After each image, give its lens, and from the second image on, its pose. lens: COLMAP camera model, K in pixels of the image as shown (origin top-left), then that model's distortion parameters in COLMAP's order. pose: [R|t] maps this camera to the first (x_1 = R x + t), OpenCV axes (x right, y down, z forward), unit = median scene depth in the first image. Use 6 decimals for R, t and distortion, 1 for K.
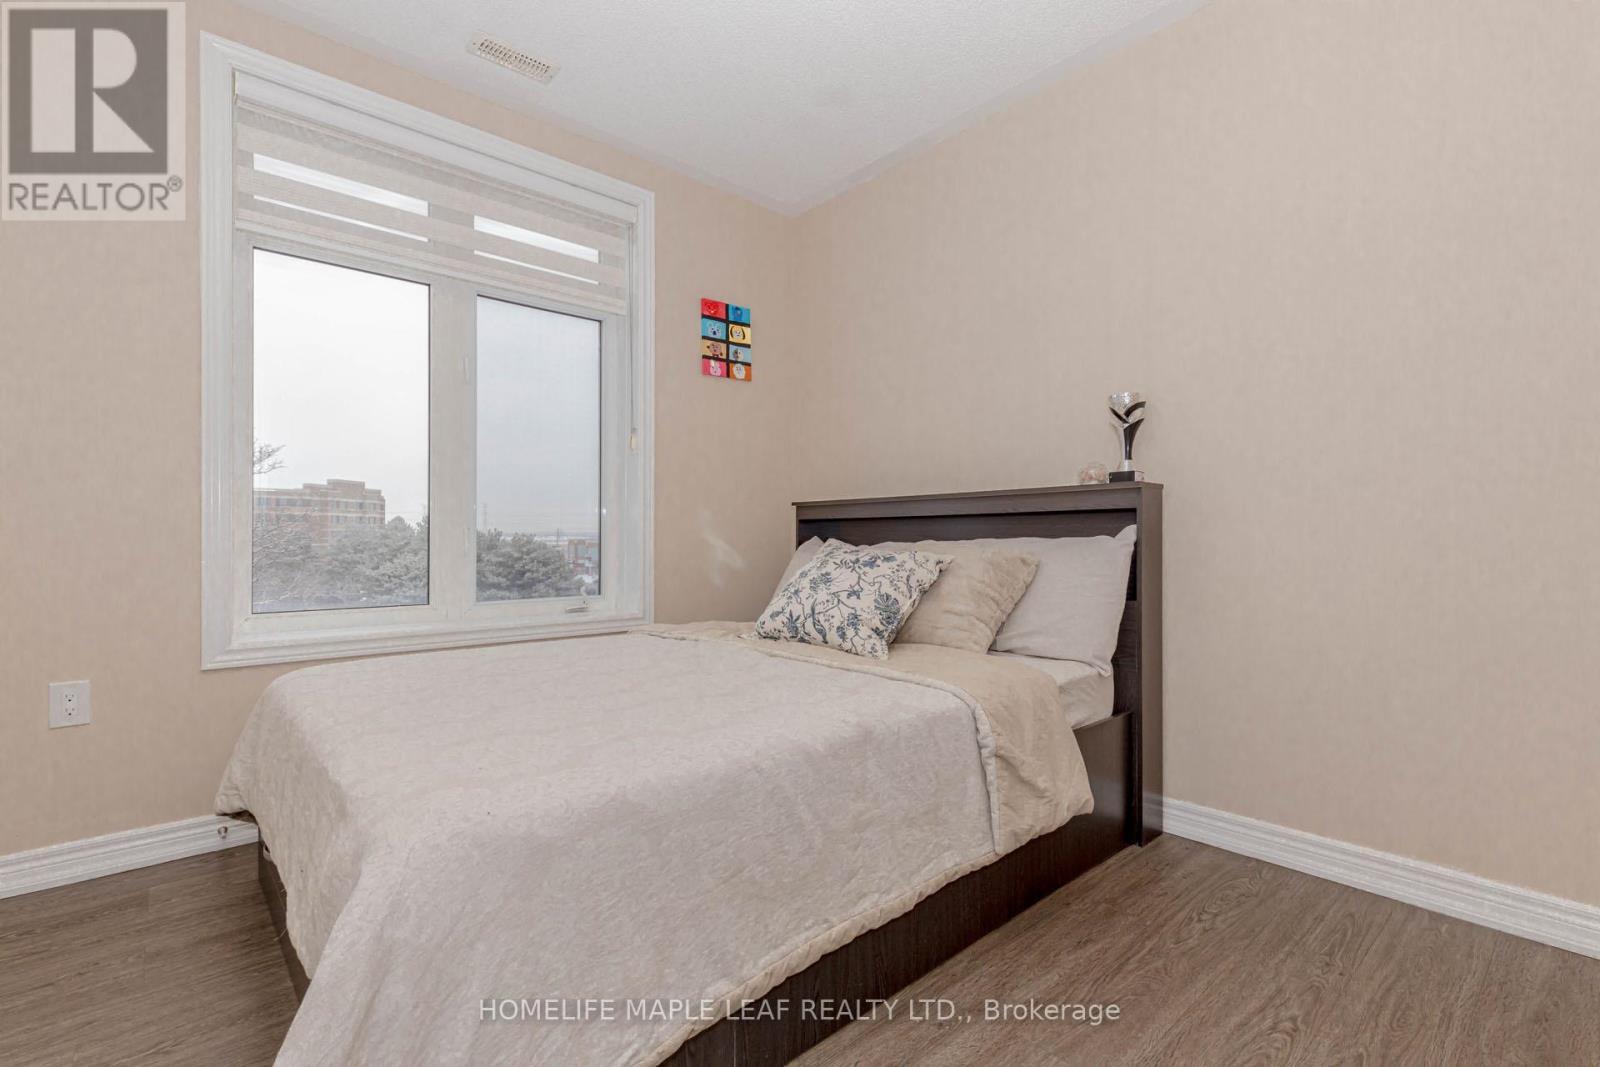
lens RADIAL K [[726.7, 0, 795.0], [0, 726.7, 537.5], [0, 0, 1]] dist [0.000679, 0.000455]
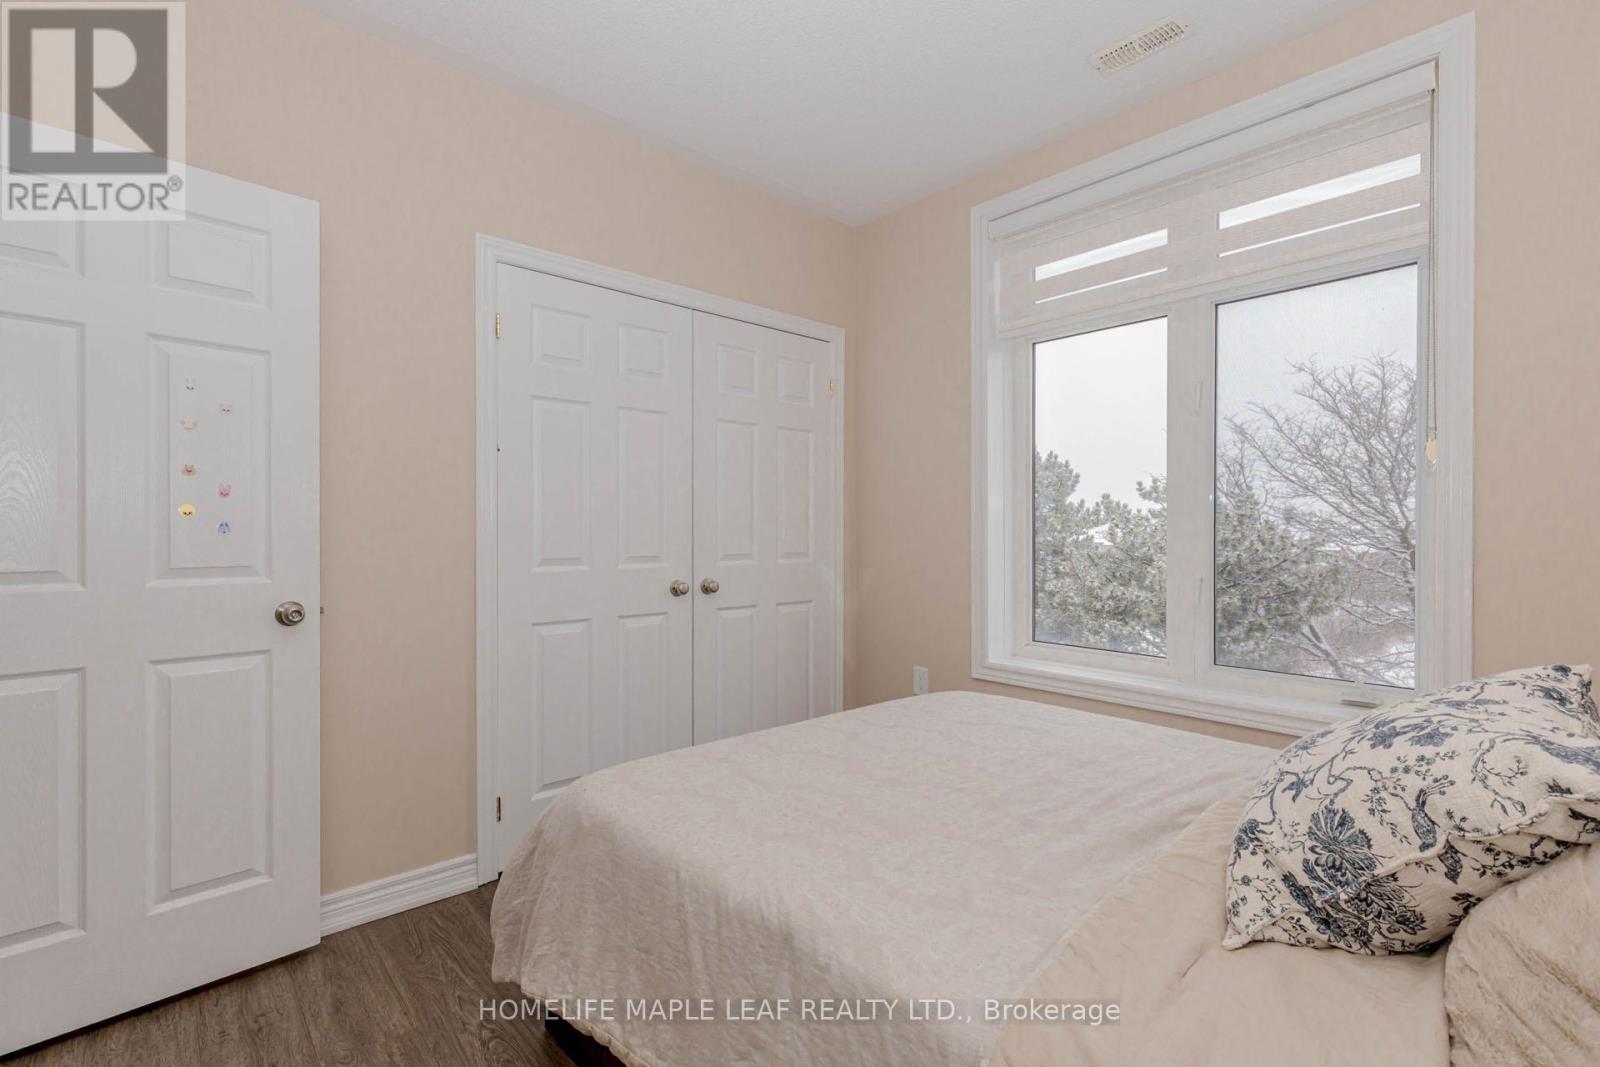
lens RADIAL K [[726.7, 0, 795.0], [0, 726.7, 537.5], [0, 0, 1]] dist [0.000679, 0.000455]
pose [[0.011059, 0.002064, -0.999937, 0.532618], [-0.006520, 0.999977, 0.001992, -0.079880], [0.999918, 0.006498, 0.011072, 0.653043]]
